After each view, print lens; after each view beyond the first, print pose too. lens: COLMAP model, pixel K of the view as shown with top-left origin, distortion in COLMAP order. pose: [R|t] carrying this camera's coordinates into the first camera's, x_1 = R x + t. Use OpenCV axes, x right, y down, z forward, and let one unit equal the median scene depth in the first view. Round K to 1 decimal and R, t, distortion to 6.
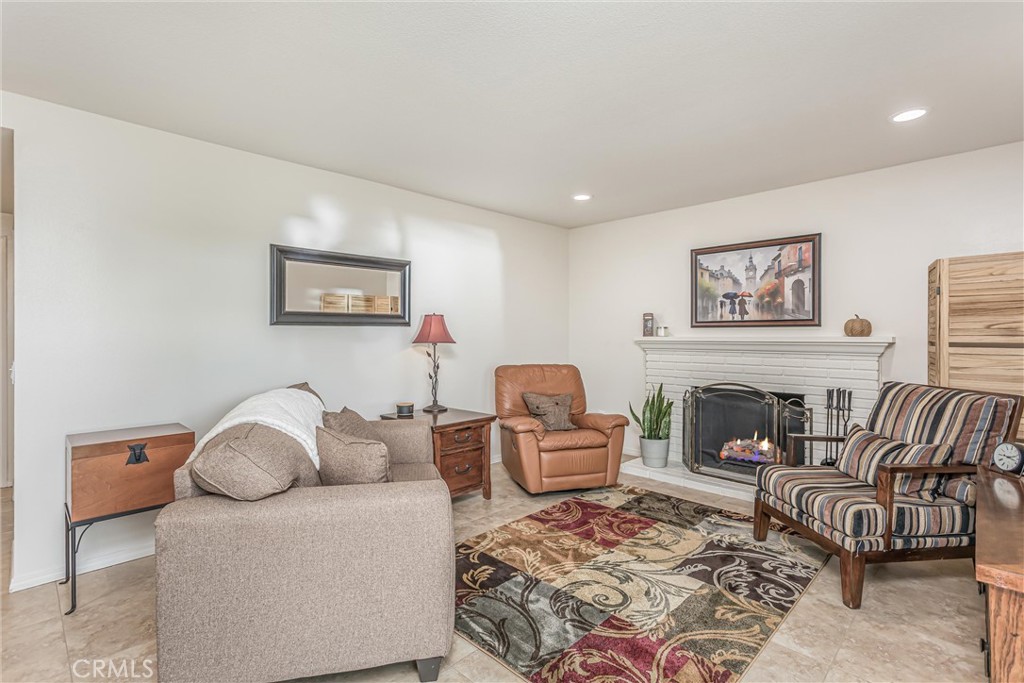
lens RADIAL K [[498.7, 0, 509.0], [0, 498.7, 335.8], [0, 0, 1]] dist [0.014937, -0.000639]
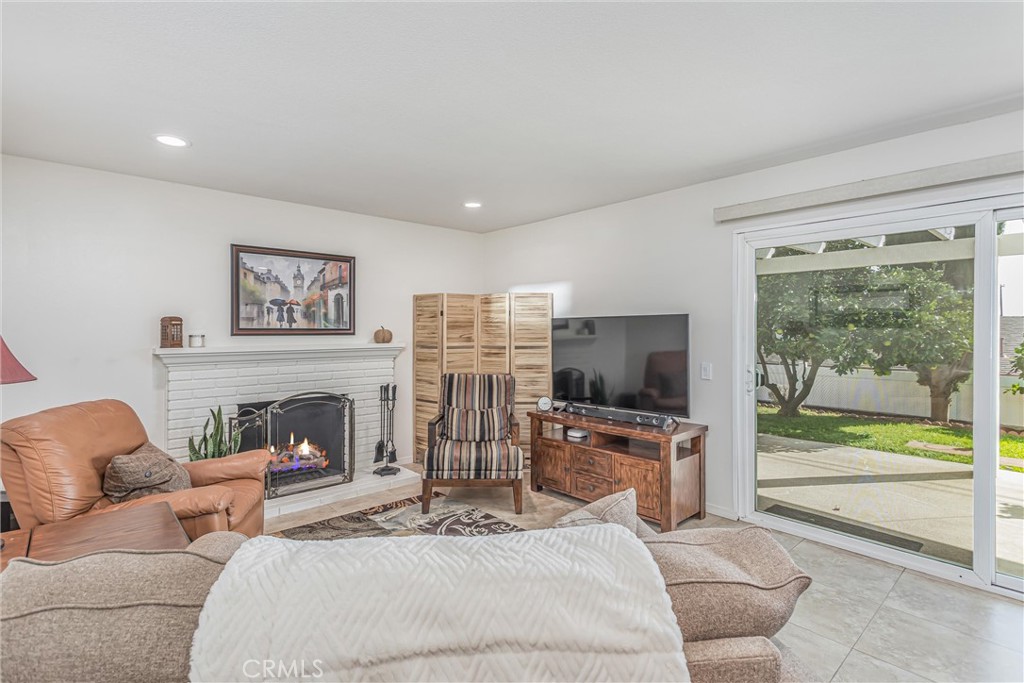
lens RADIAL K [[498.7, 0, 509.0], [0, 498.7, 335.8], [0, 0, 1]] dist [0.014937, -0.000639]
pose [[0.045805, -0.007598, 0.998922, -0.519391], [0.004745, 0.999961, 0.007388, -0.022813], [-0.998939, 0.004401, 0.045839, 0.549532]]
